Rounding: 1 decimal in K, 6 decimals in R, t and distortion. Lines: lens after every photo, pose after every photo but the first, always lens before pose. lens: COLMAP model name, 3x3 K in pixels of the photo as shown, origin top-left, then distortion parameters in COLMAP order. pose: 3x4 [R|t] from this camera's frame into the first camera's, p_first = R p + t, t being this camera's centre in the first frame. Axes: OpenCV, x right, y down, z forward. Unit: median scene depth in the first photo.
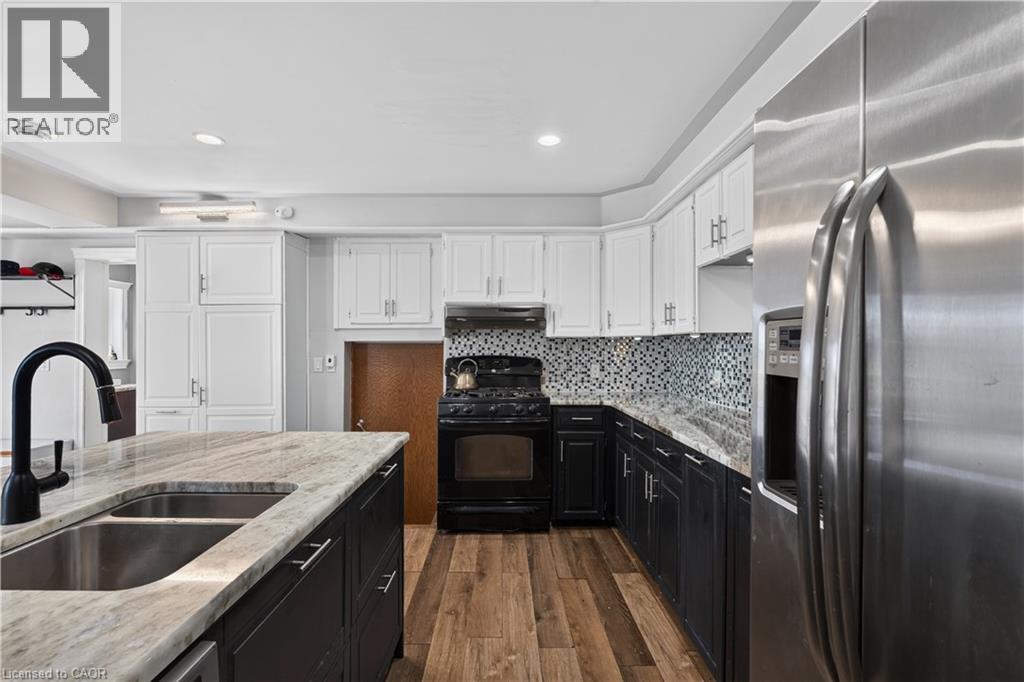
lens RADIAL K [[468.6, 0, 511.6], [0, 468.6, 341.3], [0, 0, 1]] dist [0.000043, -0.000115]
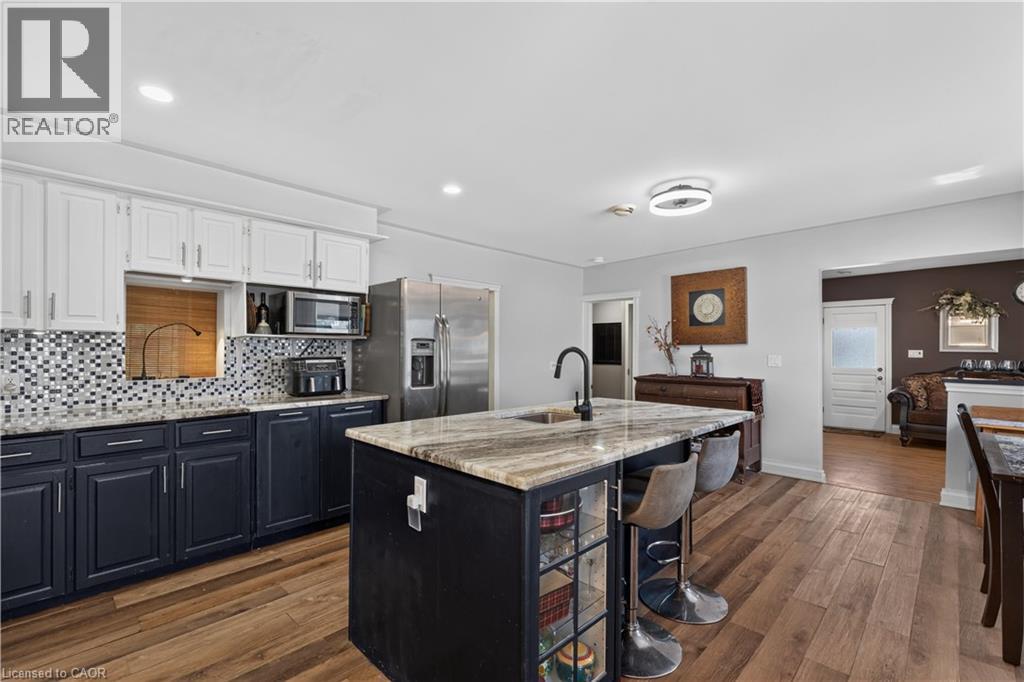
lens RADIAL K [[468.6, 0, 513.9], [0, 468.6, 344.0], [0, 0, 1]] dist [0.000043, -0.000115]
pose [[-0.708039, -0.007901, 0.706129, -0.925739], [-0.008912, 0.999958, 0.002253, 0.001781], [-0.706117, -0.004698, -0.708080, 1.123260]]
